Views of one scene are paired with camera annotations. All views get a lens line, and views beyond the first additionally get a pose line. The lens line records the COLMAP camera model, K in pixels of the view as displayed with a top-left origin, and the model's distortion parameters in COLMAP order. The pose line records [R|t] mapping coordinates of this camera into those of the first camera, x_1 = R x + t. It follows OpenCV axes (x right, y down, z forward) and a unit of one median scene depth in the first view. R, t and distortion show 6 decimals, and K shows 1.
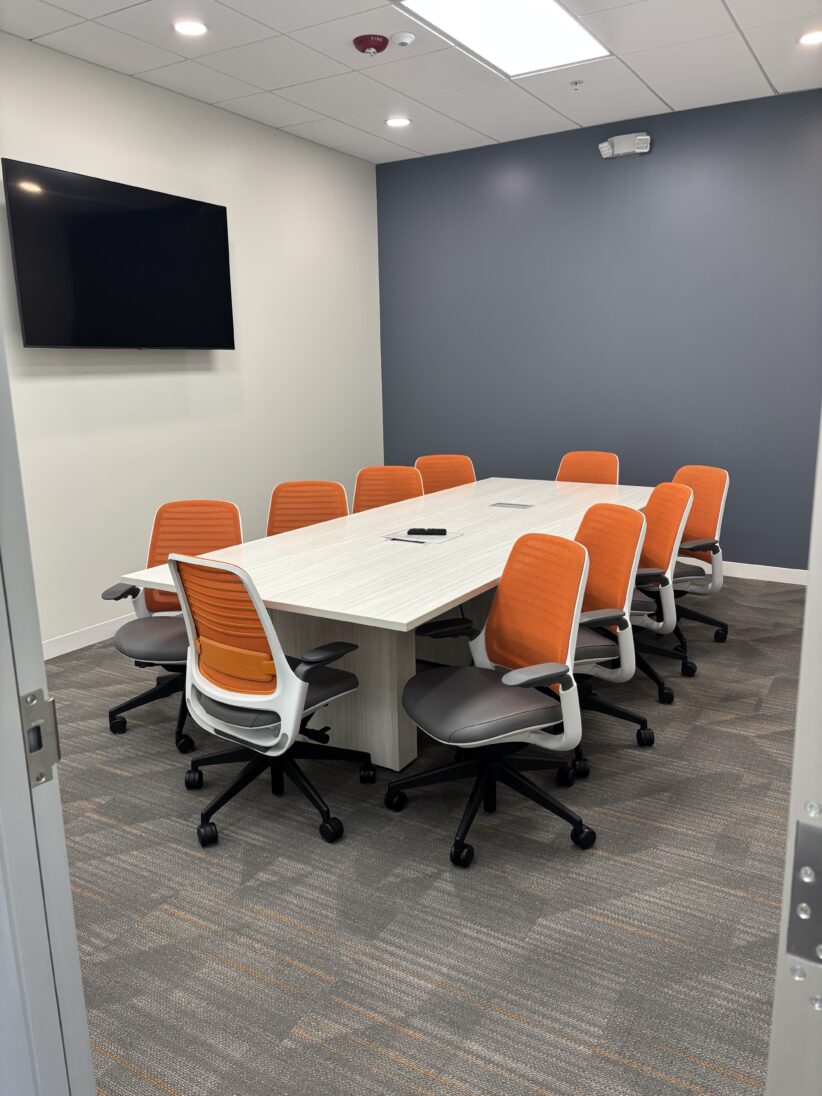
lens RADIAL K [[837.8, 0, 413.6], [0, 837.8, 546.7], [0, 0, 1]] dist [0.079144, -0.094977]
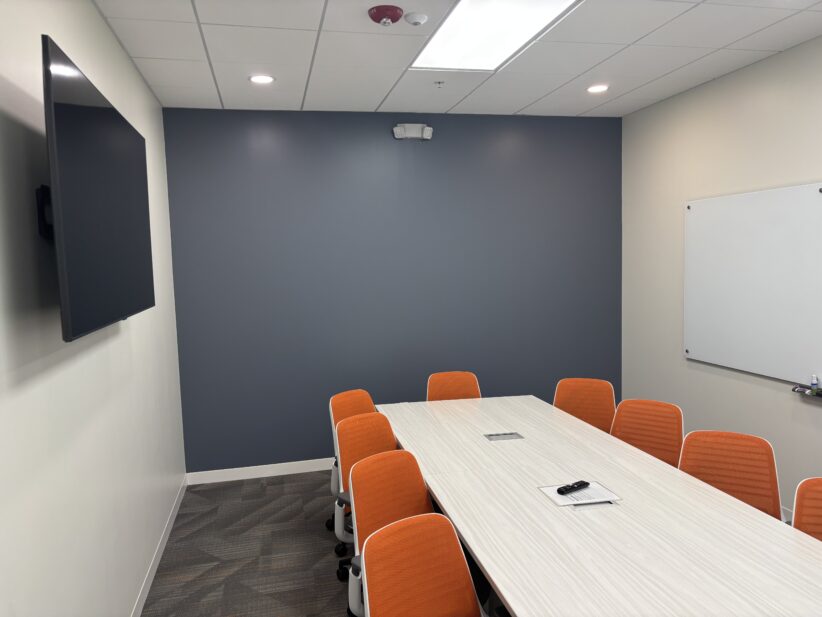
lens RADIAL K [[628.3, 0, 408.9], [0, 628.3, 308.5], [0, 0, 1]] dist [0.079144, -0.094977]
pose [[0.727744, -0.056475, 0.683520, -0.464357], [0.158117, 0.983573, -0.087081, -0.141419], [-0.667374, 0.171449, 0.724719, 0.398642]]
